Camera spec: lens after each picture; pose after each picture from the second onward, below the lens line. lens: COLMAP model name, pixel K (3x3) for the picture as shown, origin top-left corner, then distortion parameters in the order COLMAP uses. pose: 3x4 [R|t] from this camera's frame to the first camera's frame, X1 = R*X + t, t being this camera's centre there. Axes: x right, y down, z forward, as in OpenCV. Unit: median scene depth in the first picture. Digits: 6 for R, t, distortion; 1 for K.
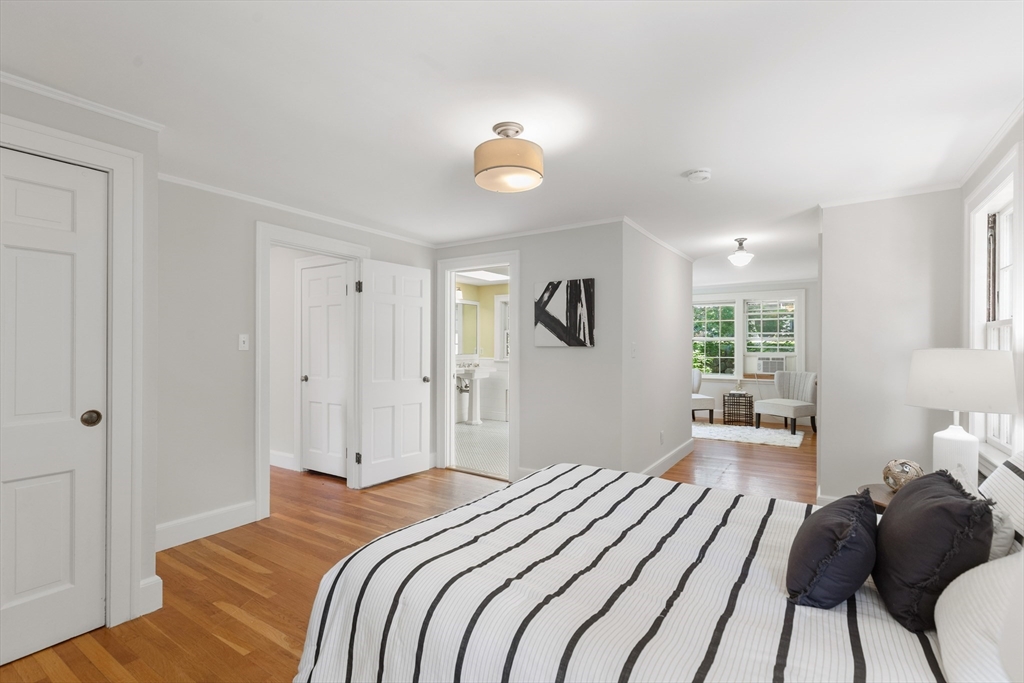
lens RADIAL K [[463.6, 0, 511.4], [0, 463.6, 333.0], [0, 0, 1]] dist [0.000876, 0.000219]
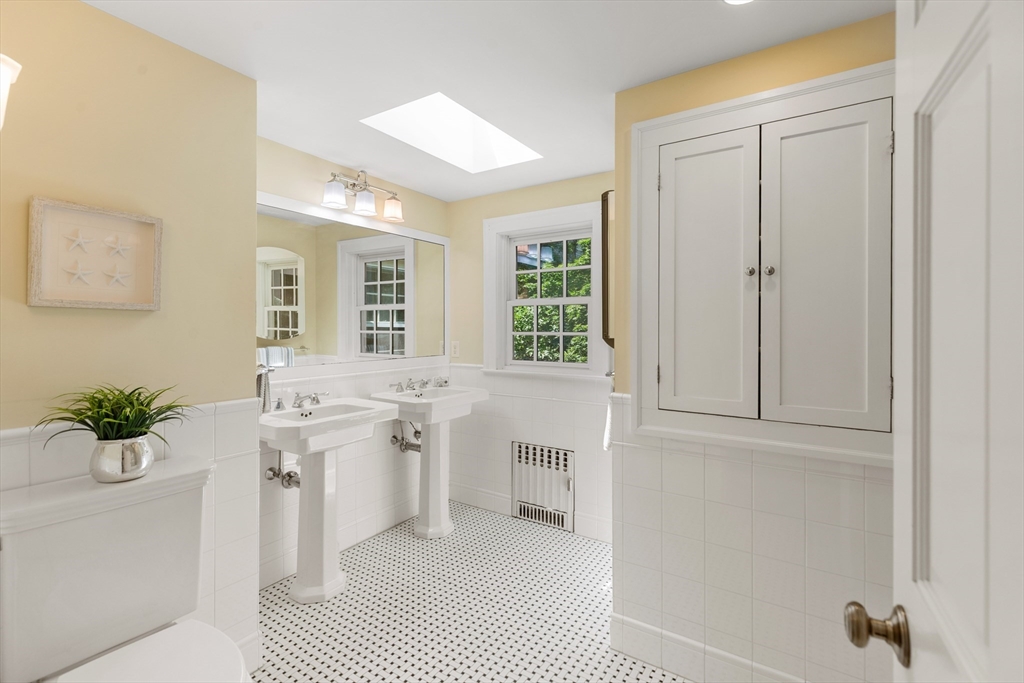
lens RADIAL K [[463.6, 0, 511.4], [0, 463.6, 333.0], [0, 0, 1]] dist [0.000876, 0.000219]
pose [[0.999712, 0.002373, 0.023871, -0.022002], [-0.003085, 0.999550, 0.029843, 0.010683], [-0.023790, -0.029908, 0.999270, 0.587189]]
